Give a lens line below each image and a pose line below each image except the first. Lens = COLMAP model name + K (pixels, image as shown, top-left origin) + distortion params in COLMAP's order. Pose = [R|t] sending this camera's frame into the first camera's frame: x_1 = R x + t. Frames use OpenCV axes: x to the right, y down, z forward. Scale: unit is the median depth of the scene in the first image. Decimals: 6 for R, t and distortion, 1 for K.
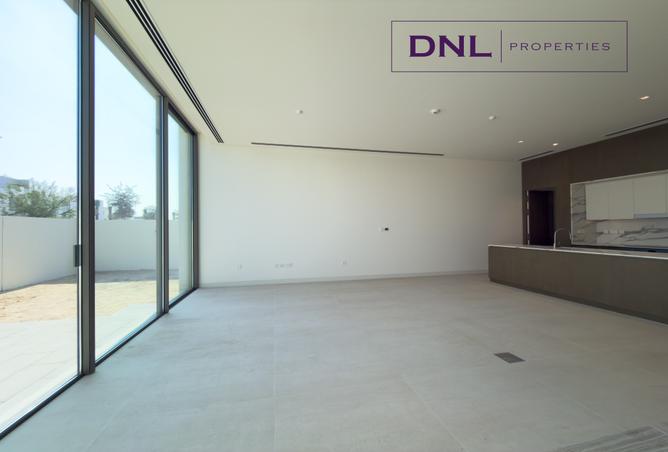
lens RADIAL K [[266.2, 0, 333.5], [0, 266.2, 227.1], [0, 0, 1]] dist [0.001053, -0.000009]
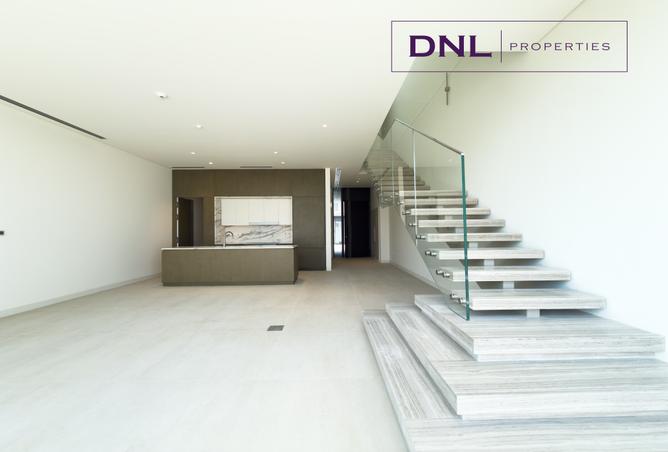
lens RADIAL K [[265.4, 0, 333.0], [0, 265.4, 228.9], [0, 0, 1]] dist [0.000457, 0.000164]
pose [[0.202622, 0.011960, 0.979184, -0.250474], [0.001374, 0.999921, -0.012497, 0.008294], [-0.979256, 0.003877, 0.202589, 0.204819]]
